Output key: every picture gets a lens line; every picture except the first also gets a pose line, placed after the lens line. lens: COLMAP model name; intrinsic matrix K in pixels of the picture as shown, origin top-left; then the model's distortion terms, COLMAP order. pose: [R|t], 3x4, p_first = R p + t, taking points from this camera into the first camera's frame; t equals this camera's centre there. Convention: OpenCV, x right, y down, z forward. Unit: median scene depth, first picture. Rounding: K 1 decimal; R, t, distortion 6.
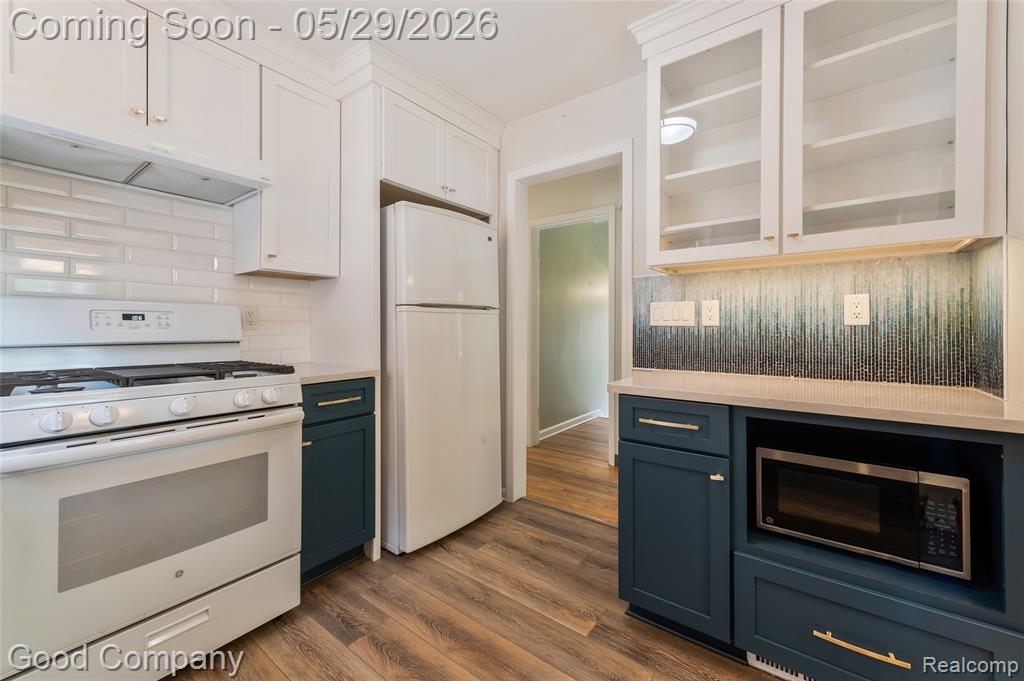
lens RADIAL K [[408.1, 0, 502.1], [0, 408.1, 325.4], [0, 0, 1]] dist [0.008885, 0.000208]
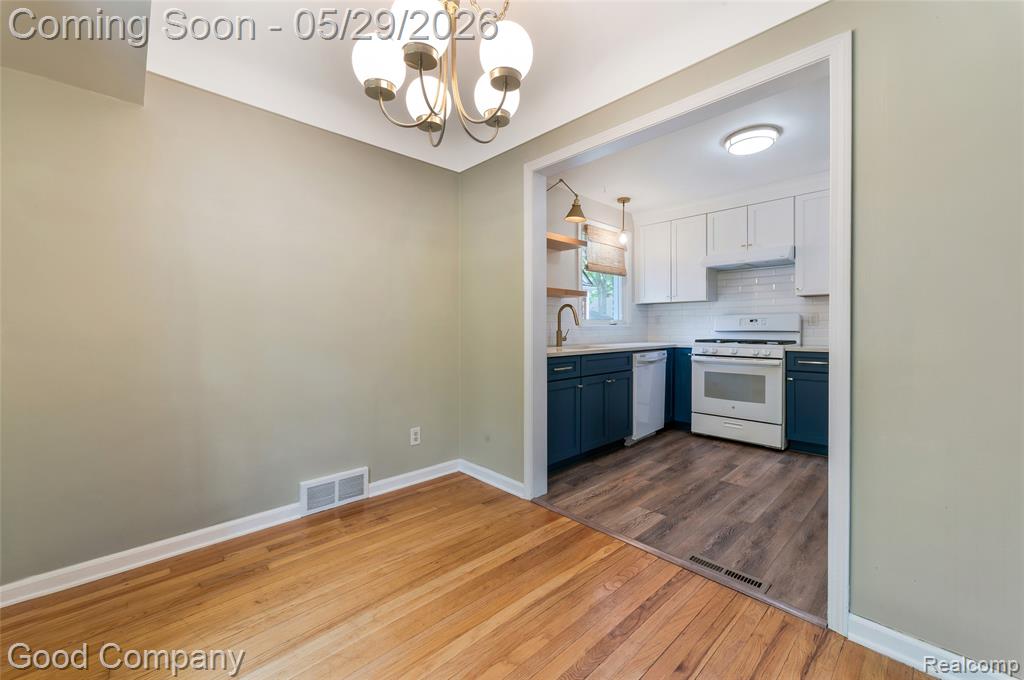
lens RADIAL K [[408.1, 0, 518.2], [0, 408.1, 330.3], [0, 0, 1]] dist [0.008885, 0.000208]
pose [[-0.143483, 0.005998, -0.989635, 1.855495], [0.012261, 0.999916, 0.004283, 0.010637], [0.989577, -0.011519, -0.143544, -0.087801]]
